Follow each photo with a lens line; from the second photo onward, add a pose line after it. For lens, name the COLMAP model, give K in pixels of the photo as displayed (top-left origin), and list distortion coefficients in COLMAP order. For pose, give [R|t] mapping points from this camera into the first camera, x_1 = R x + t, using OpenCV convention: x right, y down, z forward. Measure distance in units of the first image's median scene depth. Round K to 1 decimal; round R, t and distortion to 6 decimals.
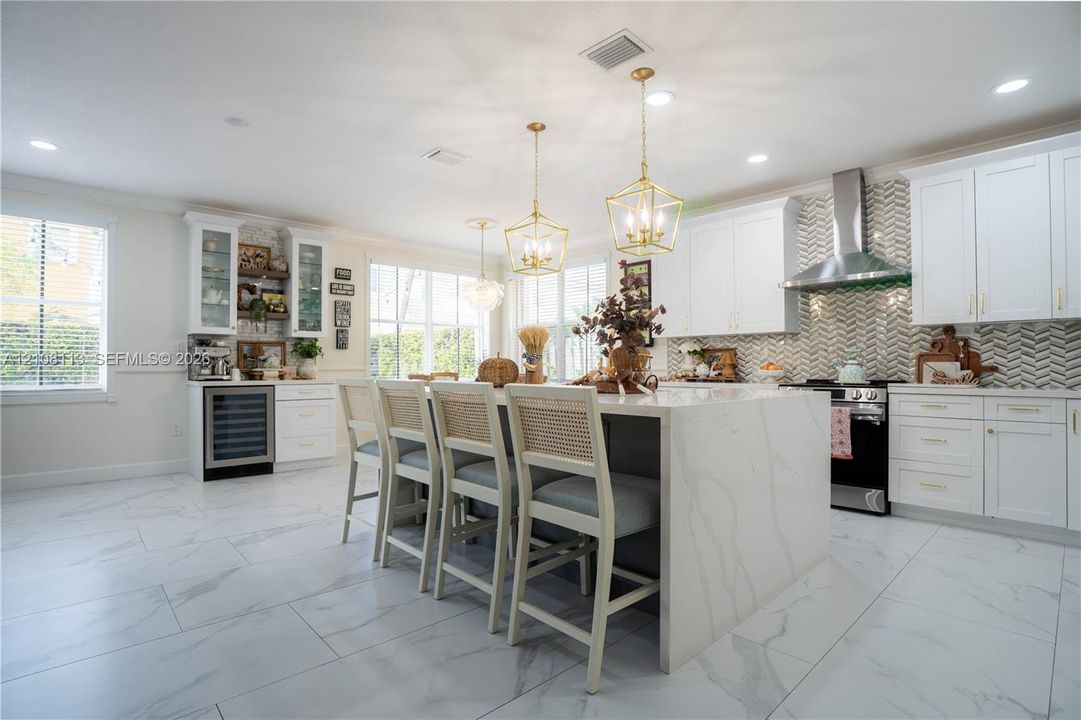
lens RADIAL K [[488.8, 0, 526.0], [0, 488.8, 363.8], [0, 0, 1]] dist [-0.087667, 0.025172]
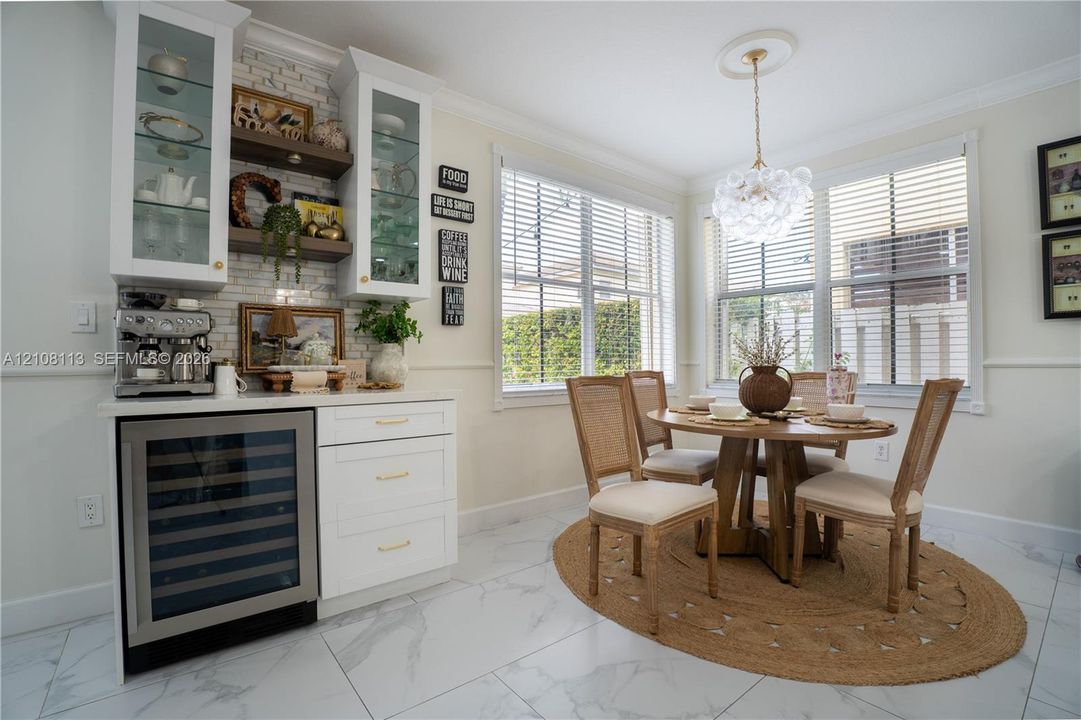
lens RADIAL K [[488.8, 0, 526.0], [0, 488.8, 363.8], [0, 0, 1]] dist [-0.087667, 0.025172]
pose [[0.993851, -0.002128, -0.110709, -0.281161], [0.003131, 0.999956, 0.008891, 0.005163], [0.110685, -0.009183, 0.993813, 0.567480]]
